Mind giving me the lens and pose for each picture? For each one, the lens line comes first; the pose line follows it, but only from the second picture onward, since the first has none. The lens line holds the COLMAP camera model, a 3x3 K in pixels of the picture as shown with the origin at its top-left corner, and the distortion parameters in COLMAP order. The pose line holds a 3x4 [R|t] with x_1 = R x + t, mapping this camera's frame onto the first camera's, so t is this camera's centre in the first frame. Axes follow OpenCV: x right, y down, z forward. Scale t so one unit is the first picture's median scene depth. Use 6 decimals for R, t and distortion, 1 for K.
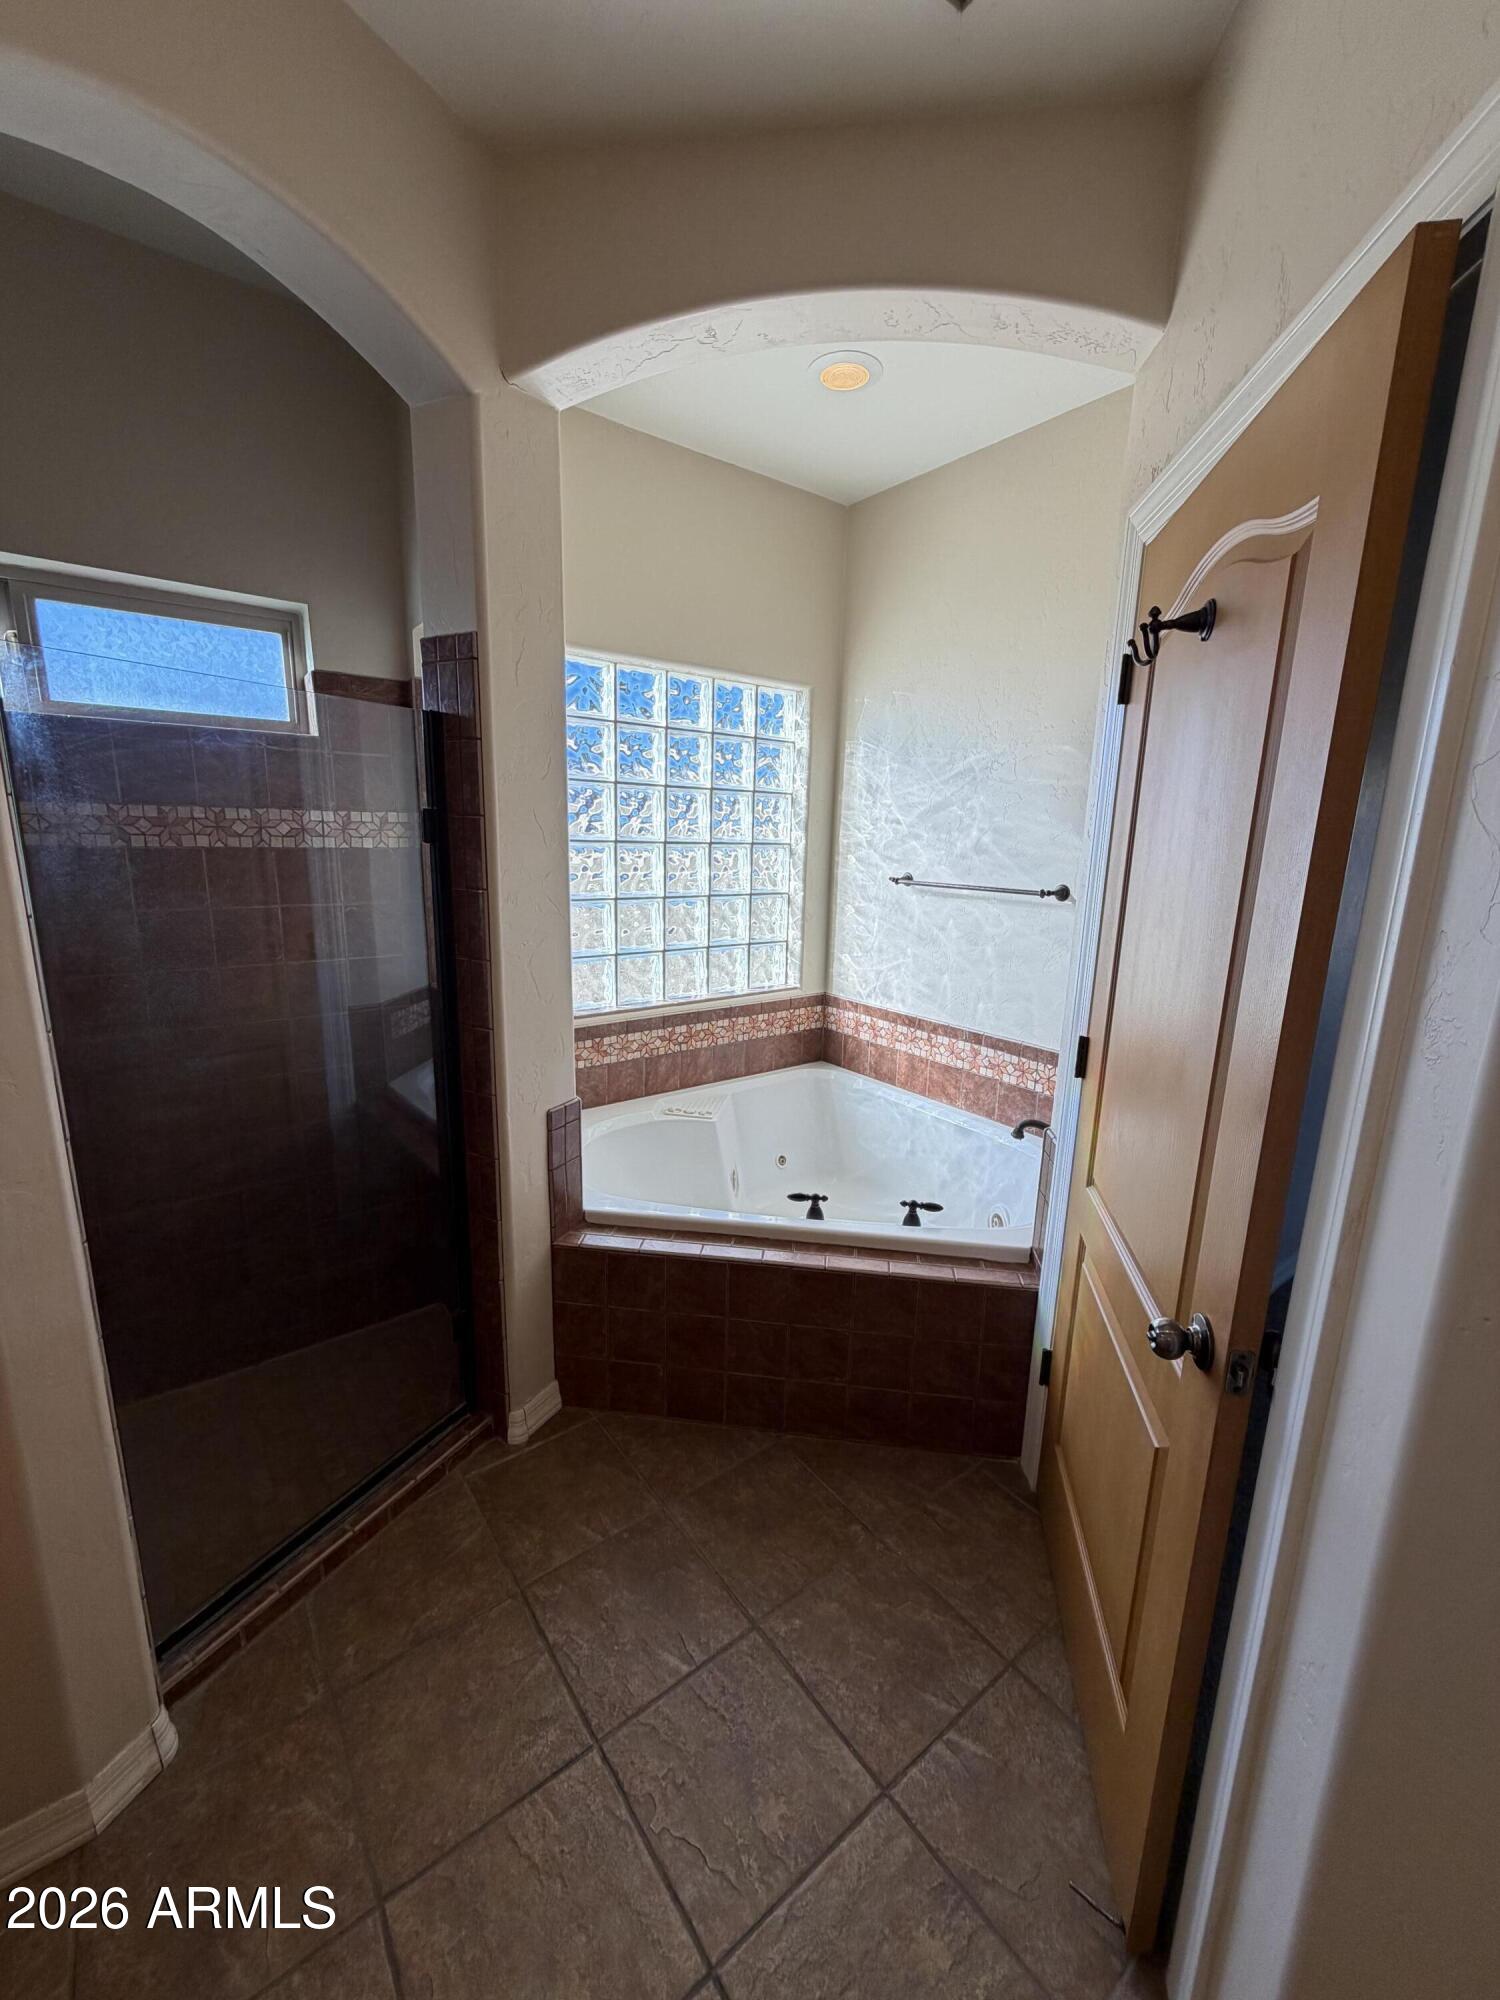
lens RADIAL K [[799.0, 0, 748.4], [0, 799.0, 1005.7], [0, 0, 1]] dist [0.000831, -0.000047]
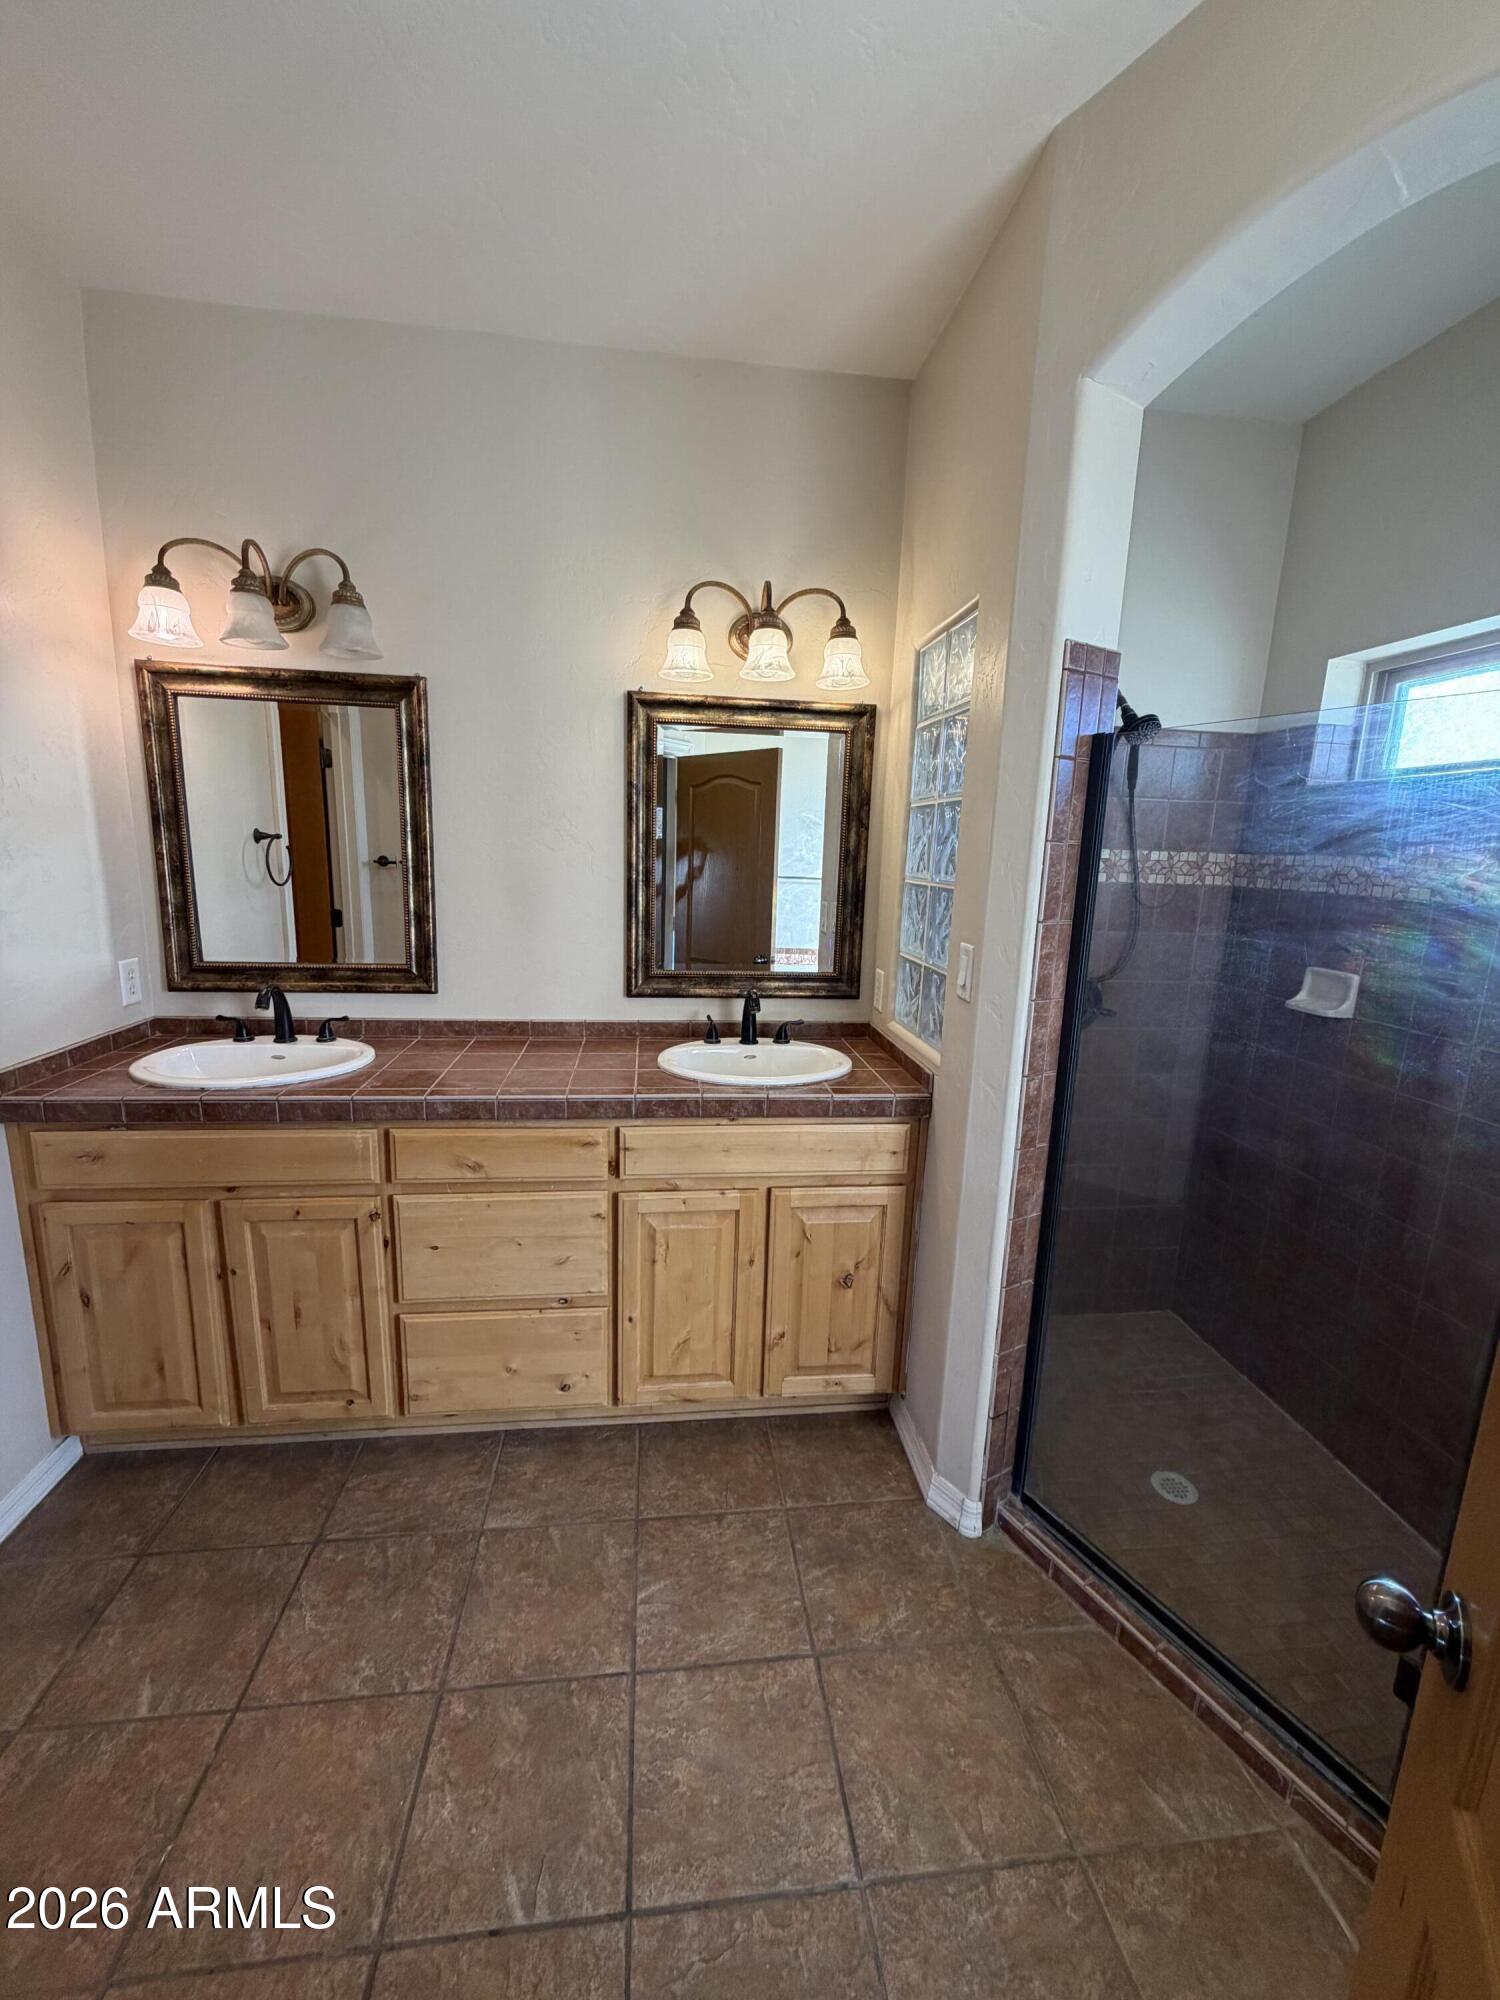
lens RADIAL K [[799.0, 0, 749.9], [0, 799.0, 994.9], [0, 0, 1]] dist [0.000831, -0.000047]
pose [[-0.510252, 0.108816, -0.853113, 0.475293], [-0.232397, 0.937615, 0.258593, -0.174794], [0.828030, 0.330208, -0.453132, 0.899118]]
